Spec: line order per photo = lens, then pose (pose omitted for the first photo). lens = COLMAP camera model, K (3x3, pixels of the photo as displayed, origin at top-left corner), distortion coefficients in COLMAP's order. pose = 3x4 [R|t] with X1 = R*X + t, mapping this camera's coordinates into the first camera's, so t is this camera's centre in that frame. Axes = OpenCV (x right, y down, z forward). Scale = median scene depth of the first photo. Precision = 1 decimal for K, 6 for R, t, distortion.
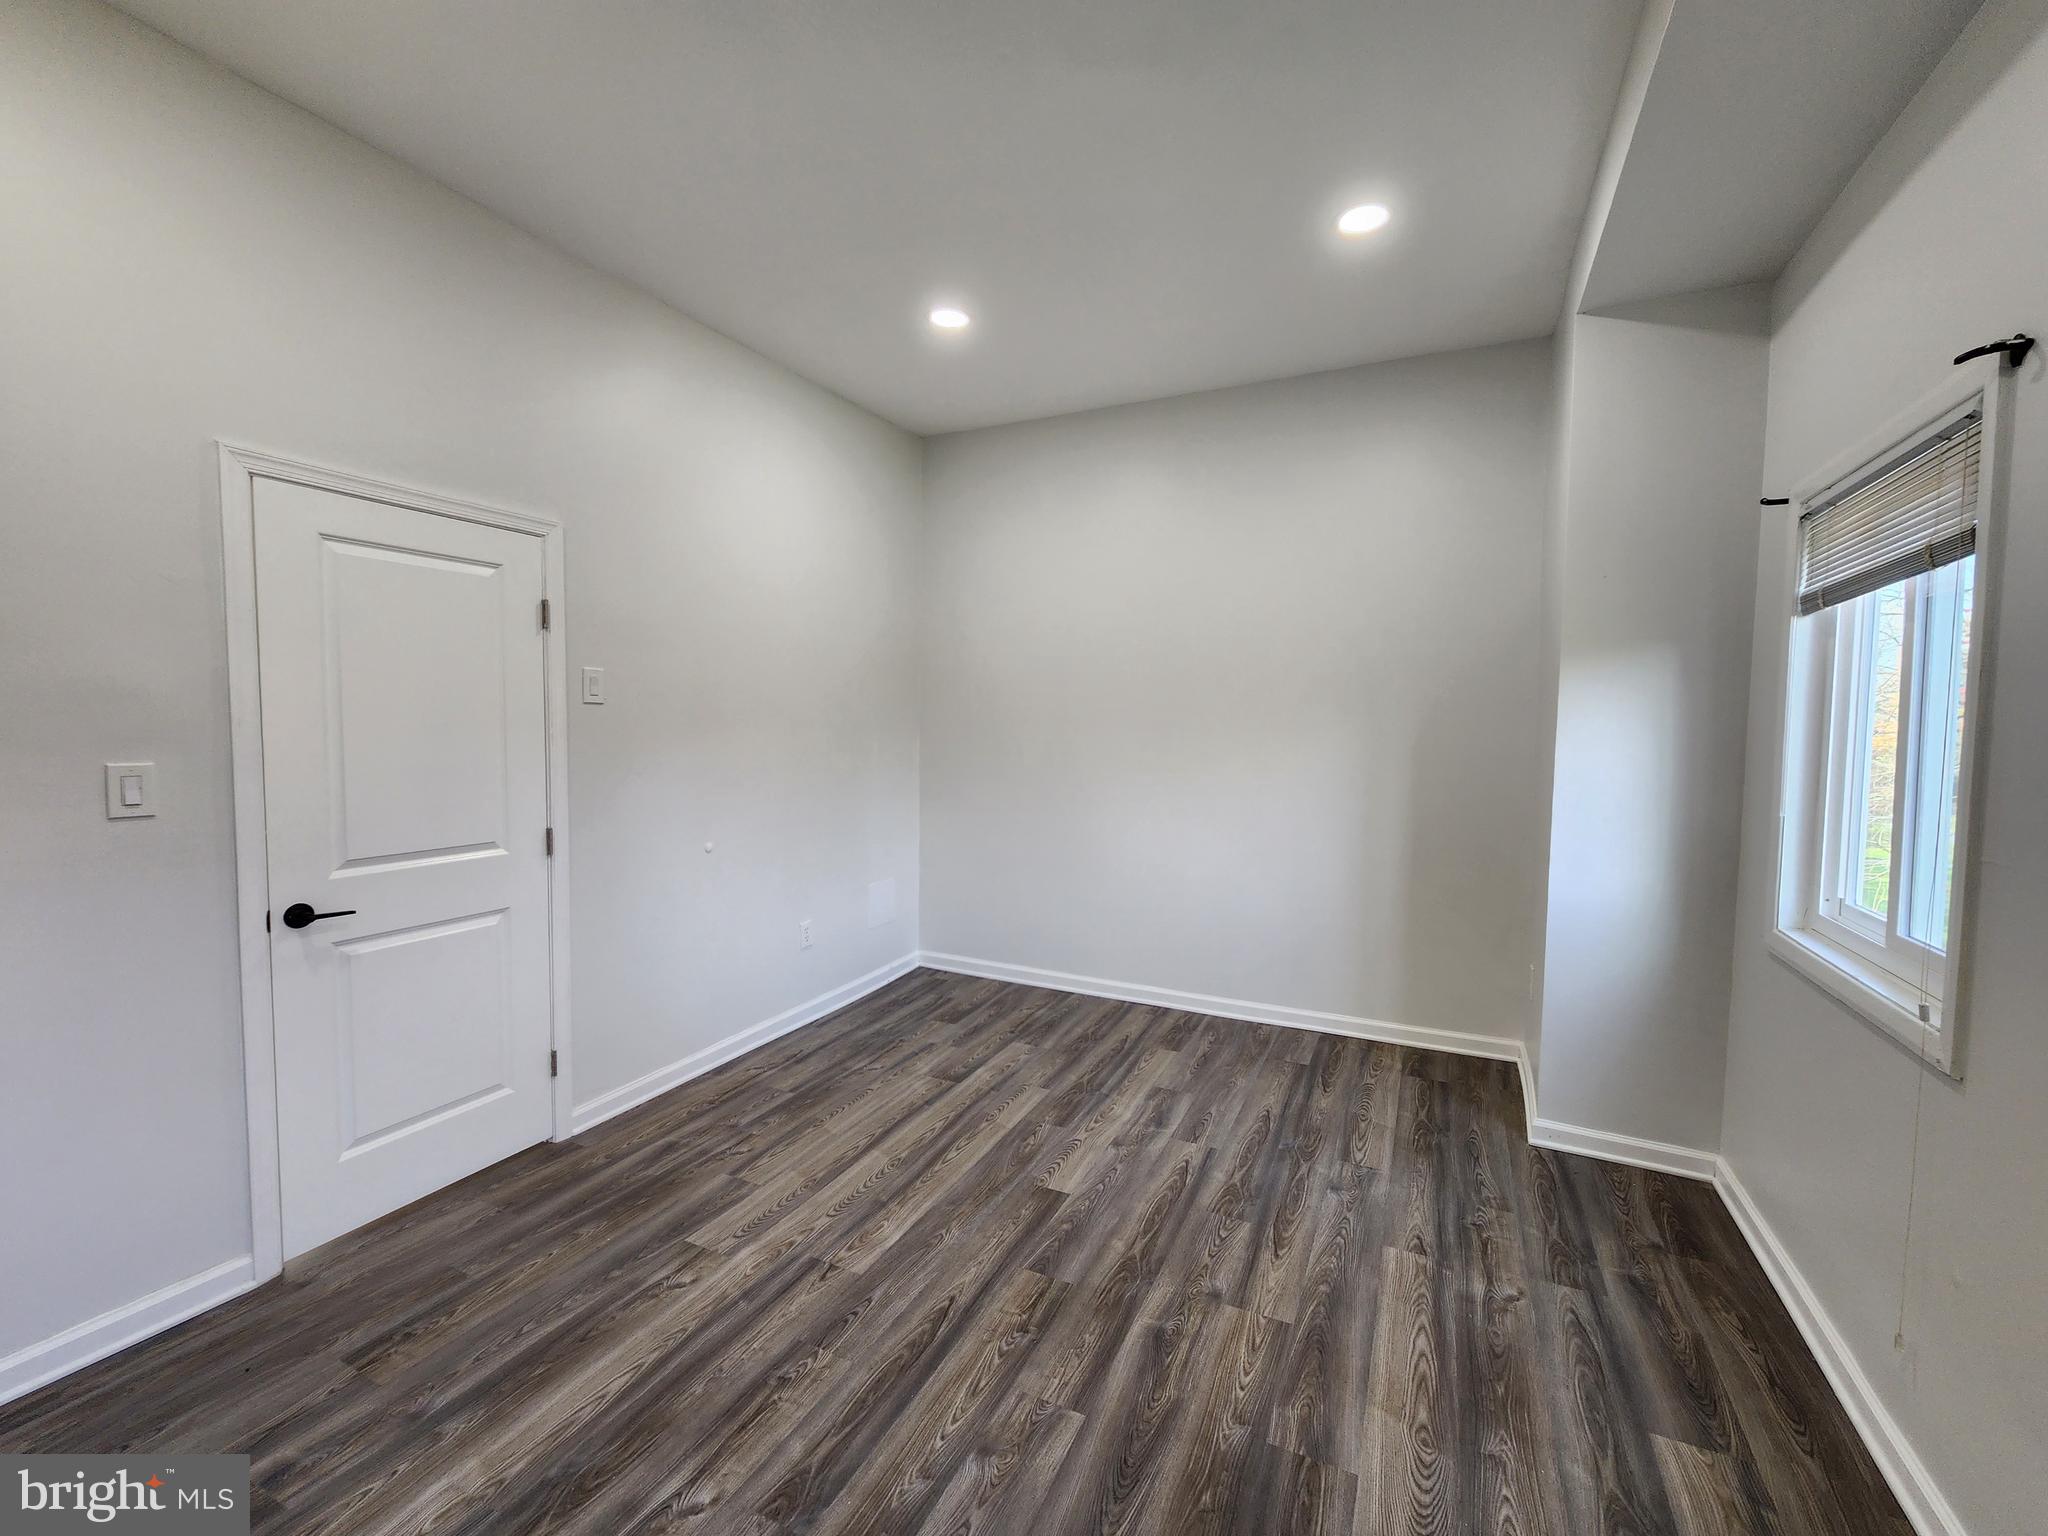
lens RADIAL K [[846.2, 0, 1024.4], [0, 846.2, 752.0], [0, 0, 1]] dist [0.001771, -0.001534]
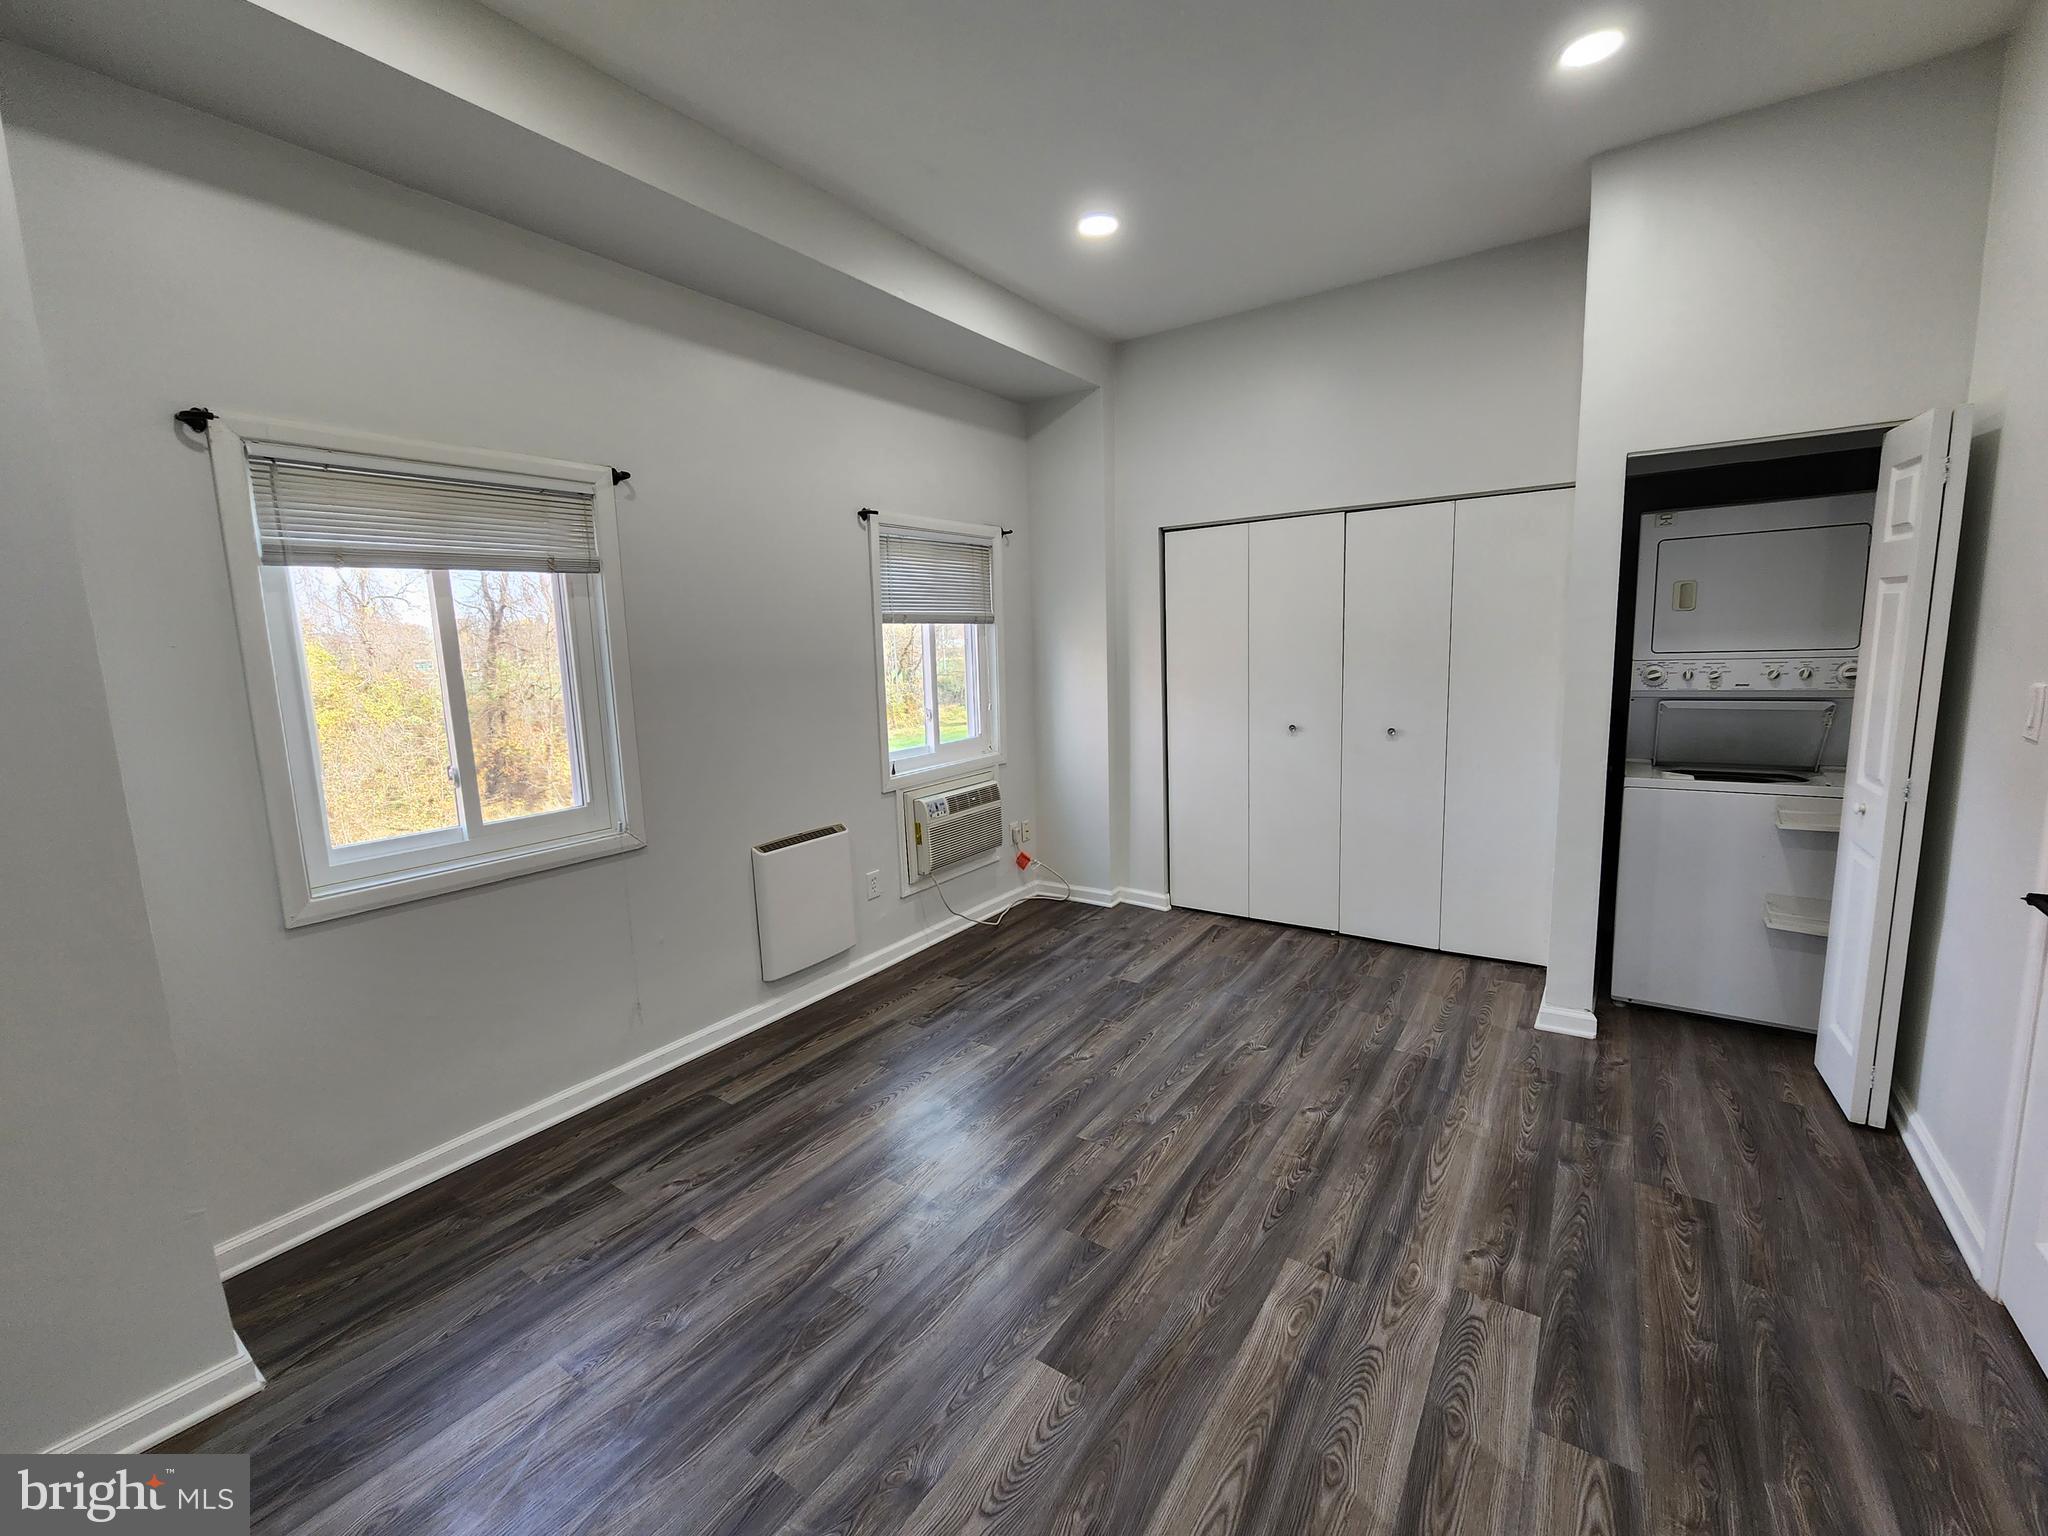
lens RADIAL K [[846.2, 0, 1026.4], [0, 846.2, 770.6], [0, 0, 1]] dist [0.001771, -0.001534]
pose [[-0.989138, 0.000296, 0.146990, -0.046466], [0.028856, 0.980932, 0.192199, -0.094935], [-0.144130, 0.194353, -0.970285, 1.859323]]
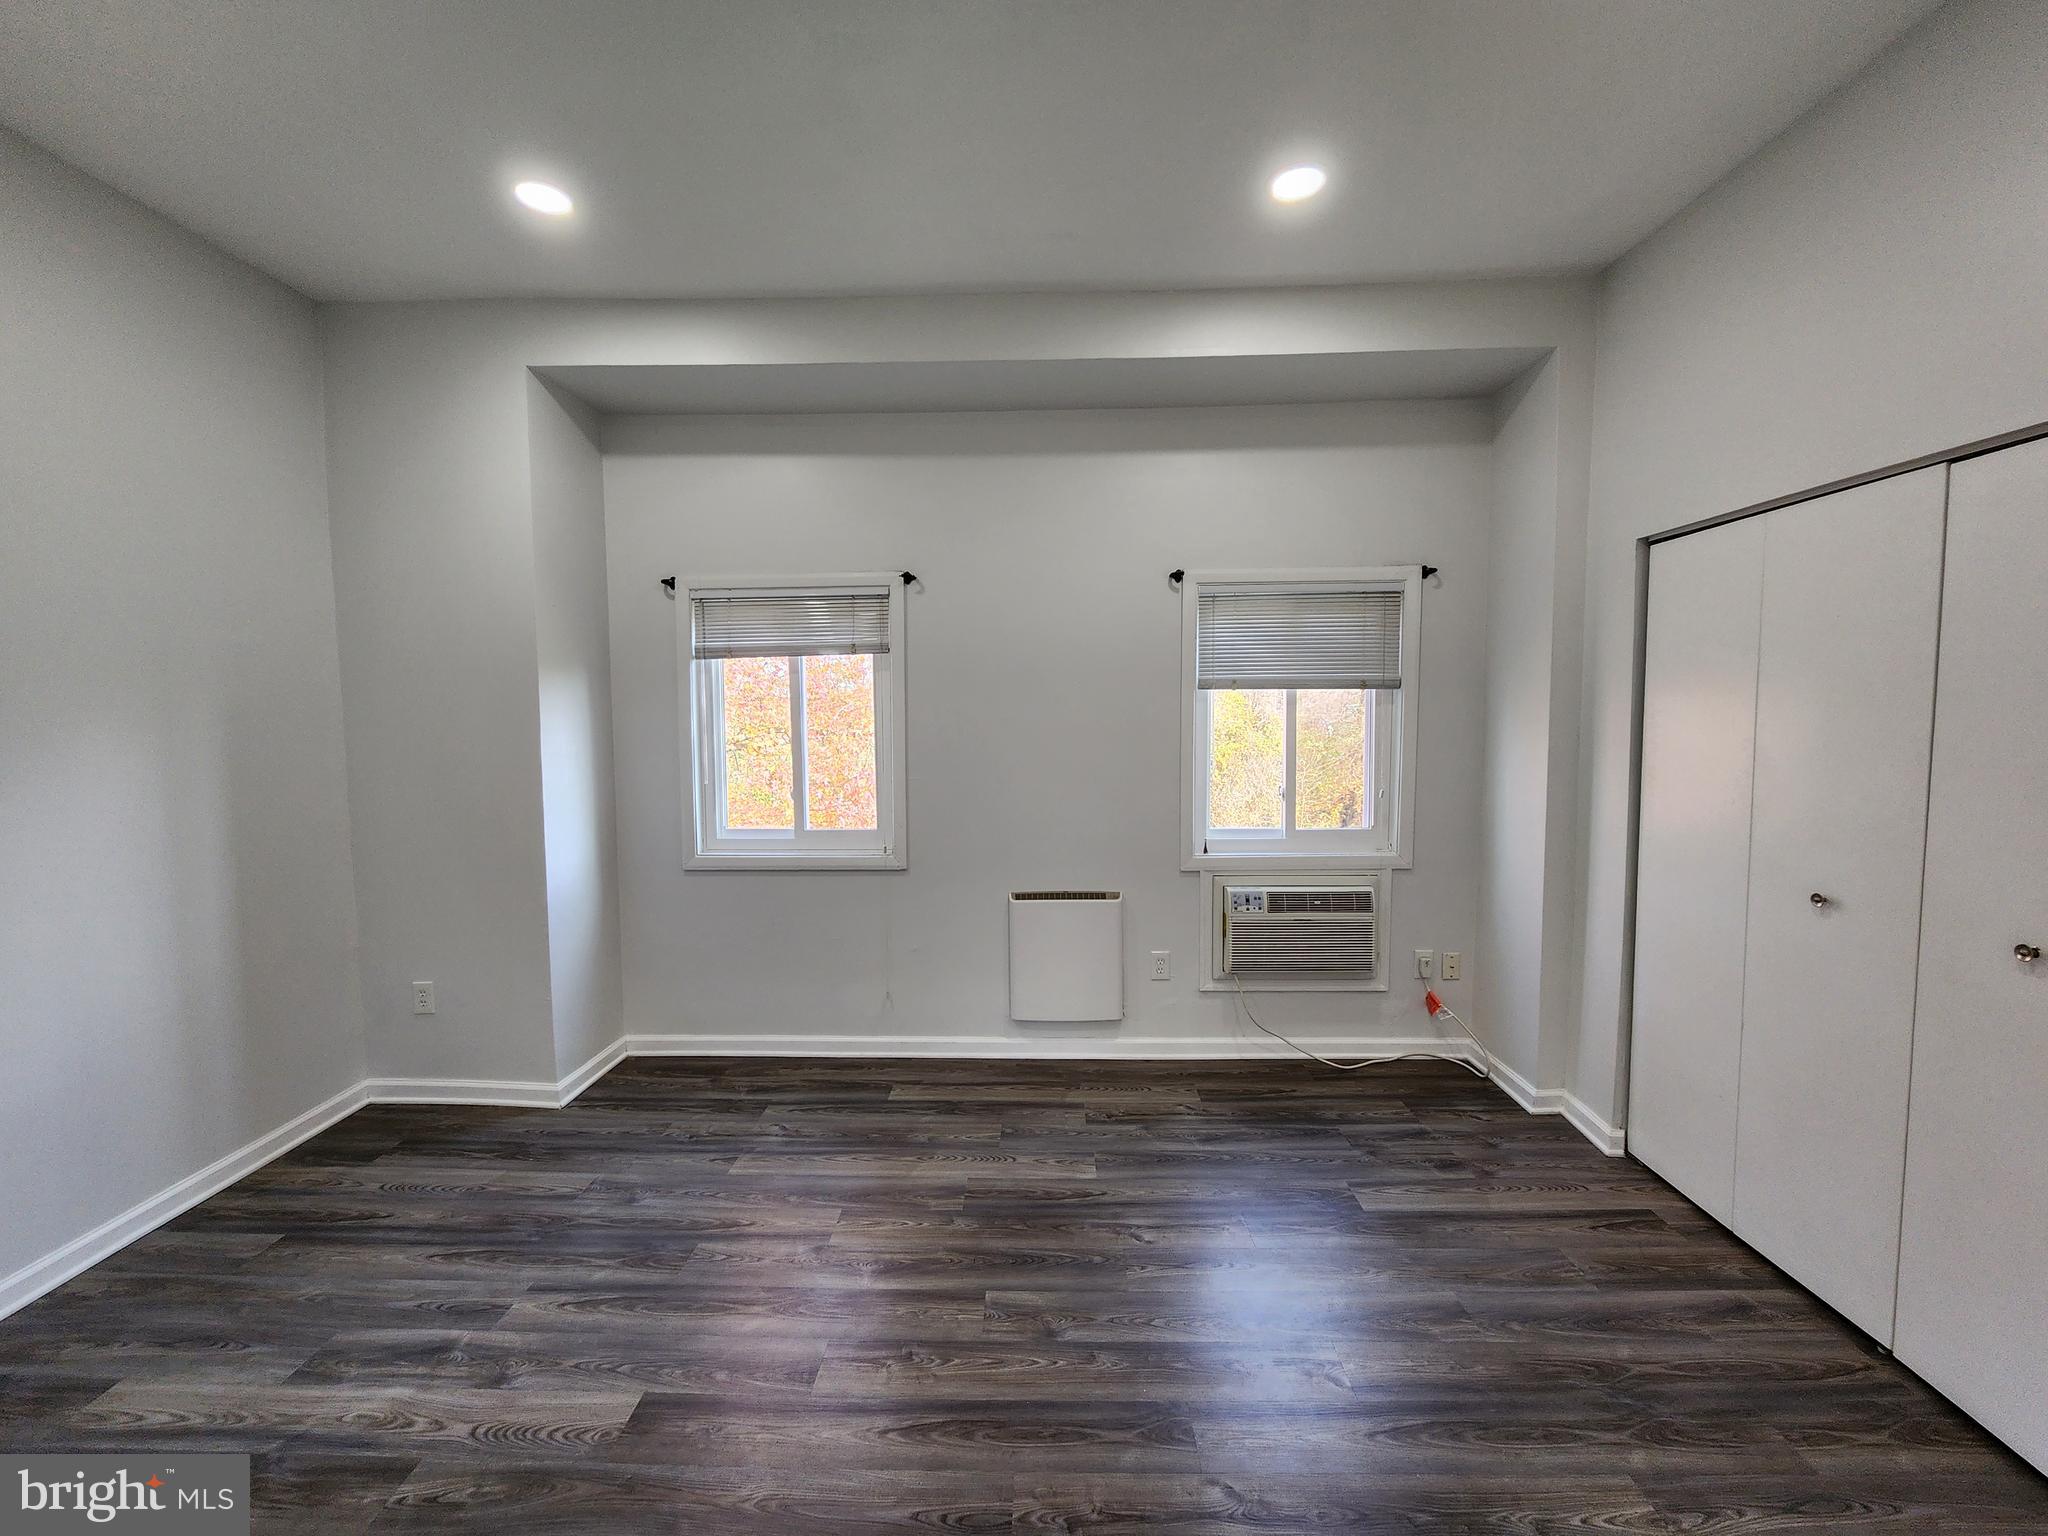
lens RADIAL K [[846.2, 0, 1026.8], [0, 846.2, 768.4], [0, 0, 1]] dist [0.001771, -0.001534]
pose [[-0.416891, -0.070458, 0.906221, -0.835782], [0.040179, 0.994588, 0.095812, -0.084726], [-0.908068, 0.076354, -0.411804, 1.131489]]
